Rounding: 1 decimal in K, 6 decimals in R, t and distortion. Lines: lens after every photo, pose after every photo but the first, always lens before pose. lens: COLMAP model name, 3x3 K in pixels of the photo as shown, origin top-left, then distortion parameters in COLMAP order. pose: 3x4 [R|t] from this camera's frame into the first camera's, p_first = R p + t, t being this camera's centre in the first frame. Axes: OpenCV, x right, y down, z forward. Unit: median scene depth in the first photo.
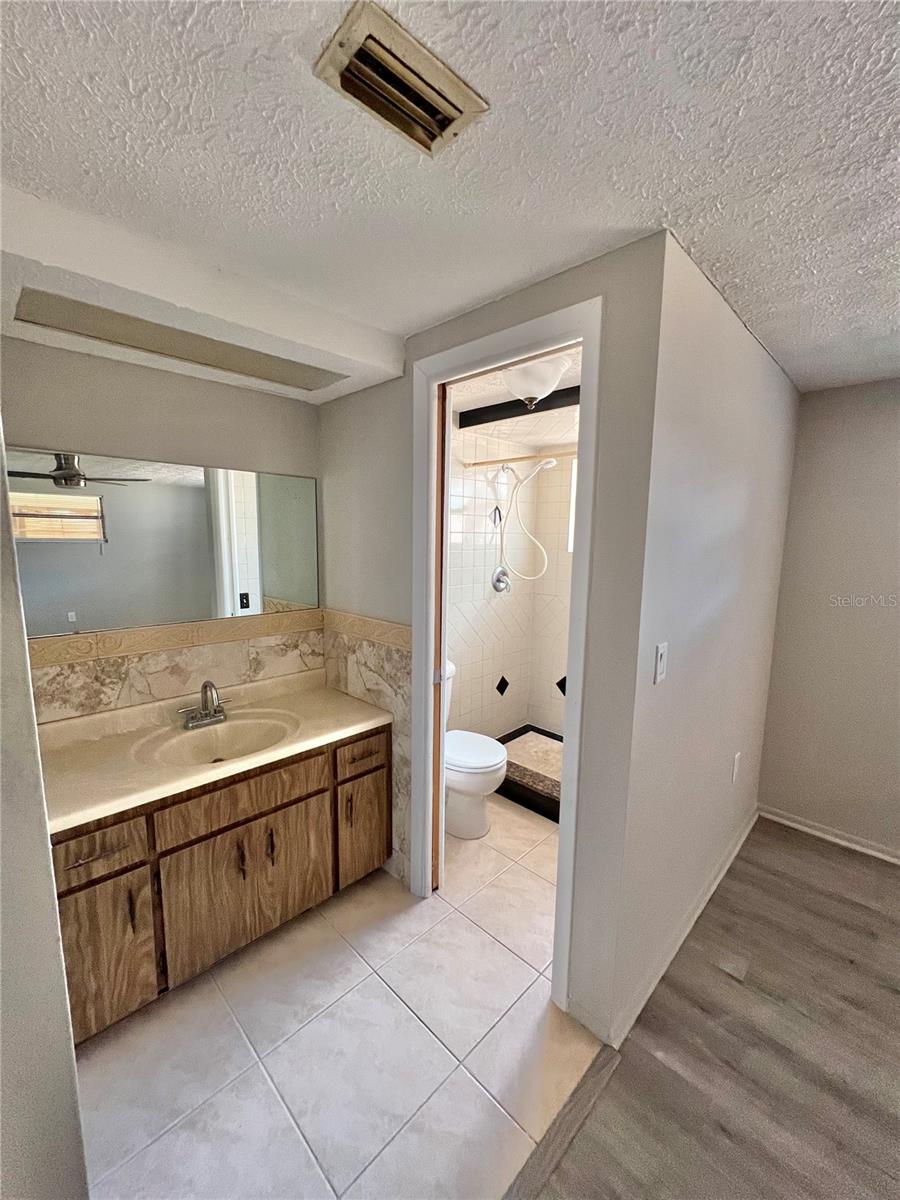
lens RADIAL K [[480.4, 0, 447.5], [0, 480.4, 601.0], [0, 0, 1]] dist [-0.001846, 0.002847]
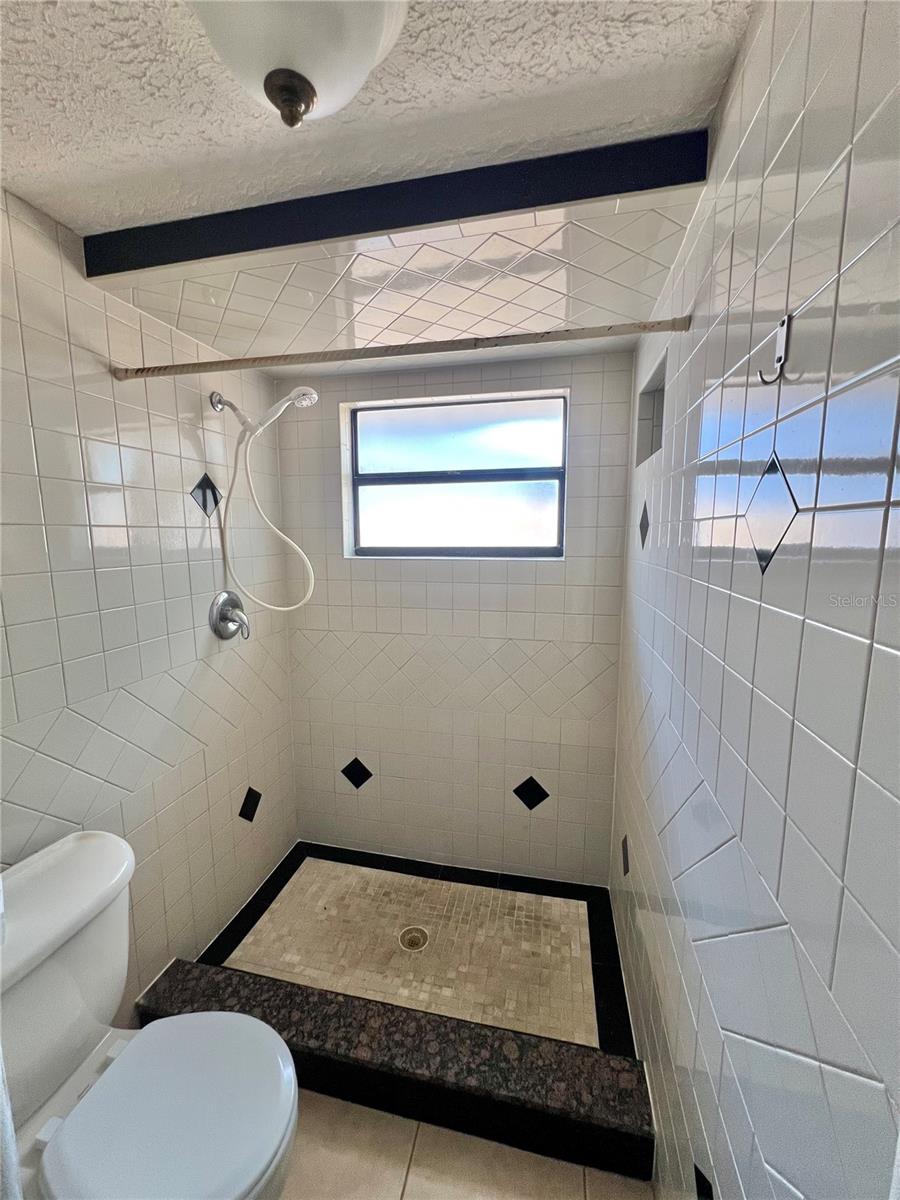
lens RADIAL K [[480.4, 0, 443.5], [0, 480.4, 602.7], [0, 0, 1]] dist [-0.001846, 0.002847]
pose [[0.850848, -0.089668, 0.517704, 0.041151], [0.084388, 0.995860, 0.033794, -0.057842], [-0.518591, 0.014934, 0.854892, 0.433720]]
